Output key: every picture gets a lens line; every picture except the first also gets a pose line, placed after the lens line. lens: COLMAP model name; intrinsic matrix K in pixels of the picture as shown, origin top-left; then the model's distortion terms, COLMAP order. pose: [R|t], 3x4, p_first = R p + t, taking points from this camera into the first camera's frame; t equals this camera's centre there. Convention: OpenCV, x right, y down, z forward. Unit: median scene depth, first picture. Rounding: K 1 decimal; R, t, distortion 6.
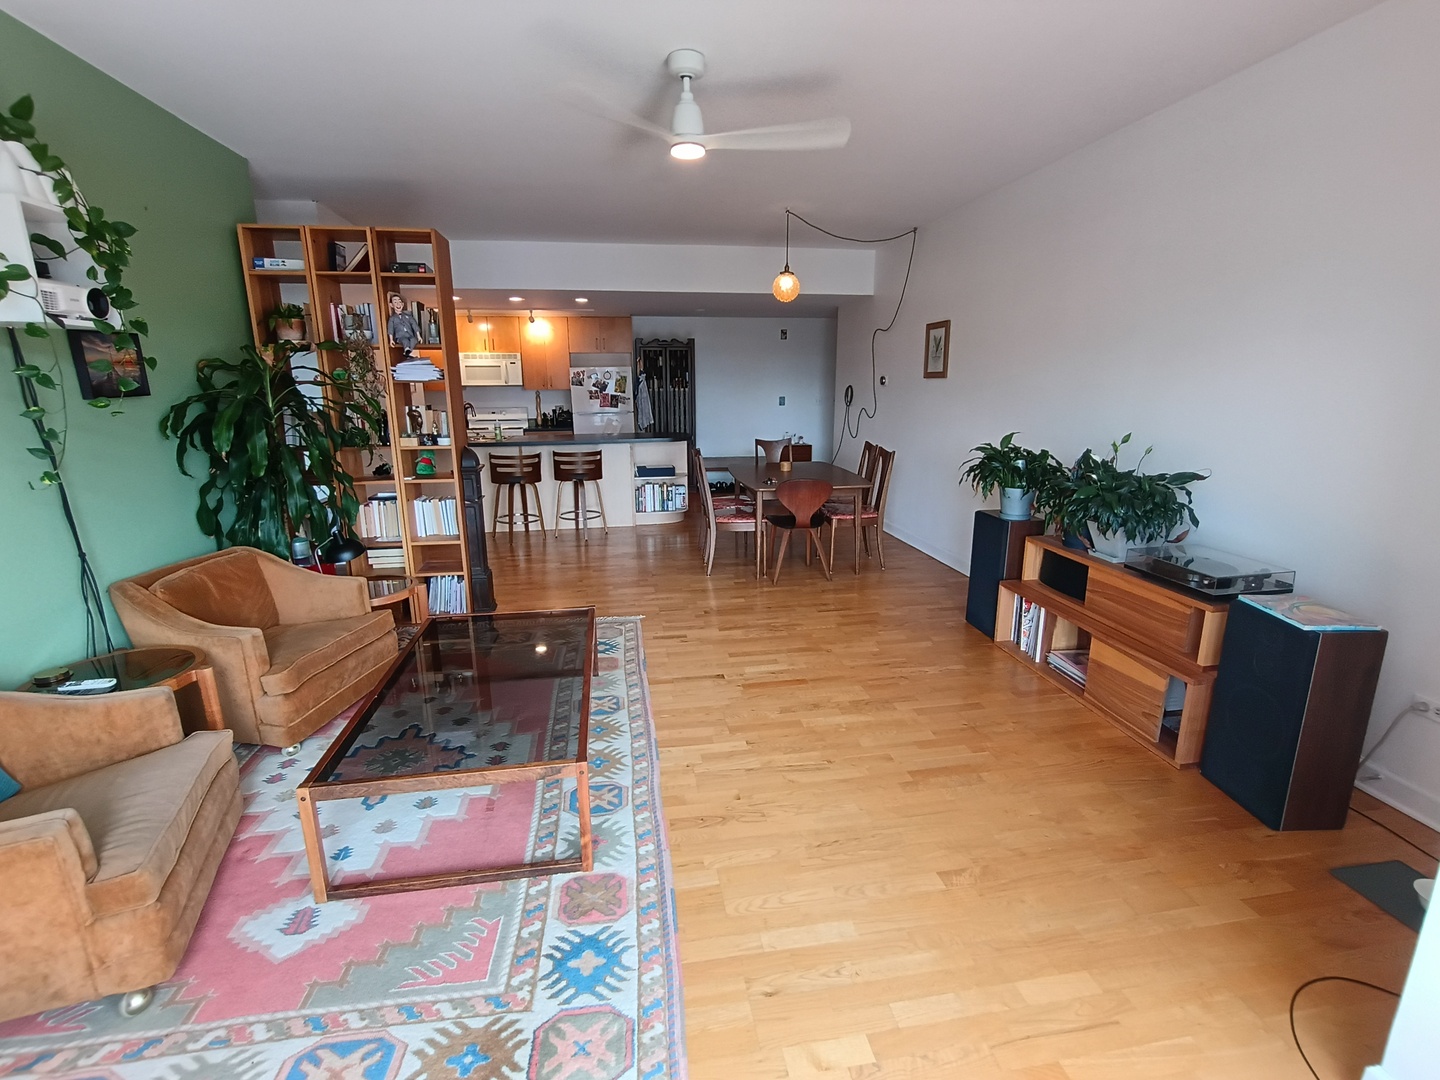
lens RADIAL K [[653.7, 0, 724.9], [0, 653.7, 537.2], [0, 0, 1]] dist [-0.017110, 0.007129]
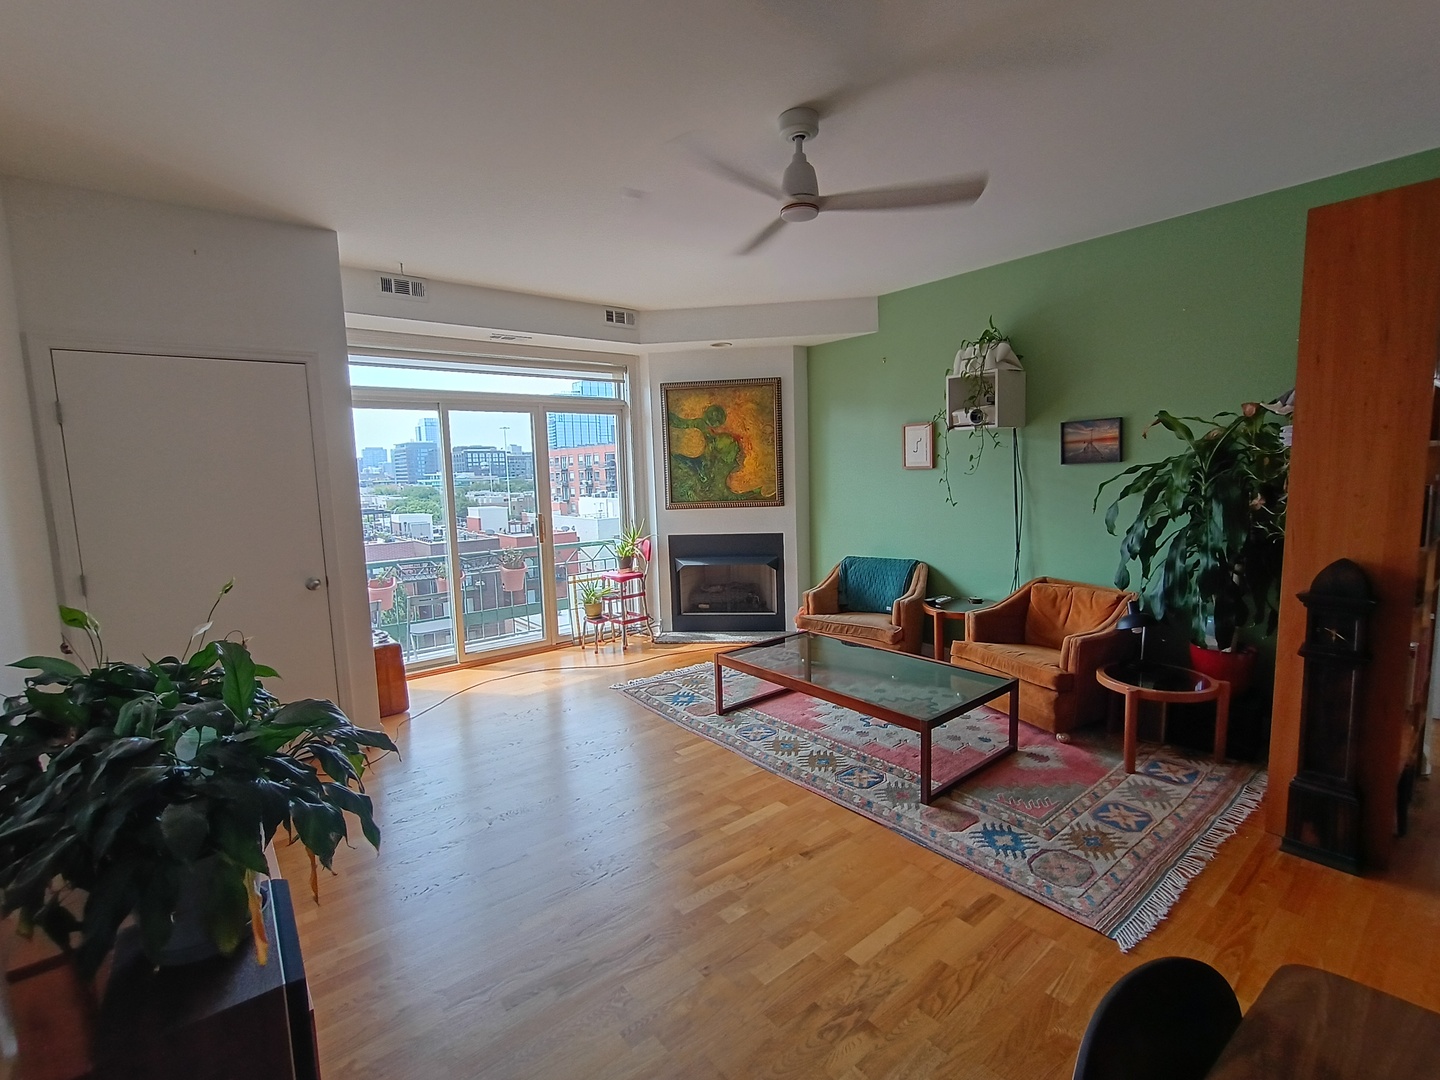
lens RADIAL K [[653.7, 0, 724.9], [0, 653.7, 537.2], [0, 0, 1]] dist [-0.017110, 0.007129]
pose [[-0.867134, 0.085877, -0.490616, 0.495446], [-0.076425, 0.950418, 0.301438, -0.420752], [0.492177, 0.298882, -0.817576, 1.774423]]
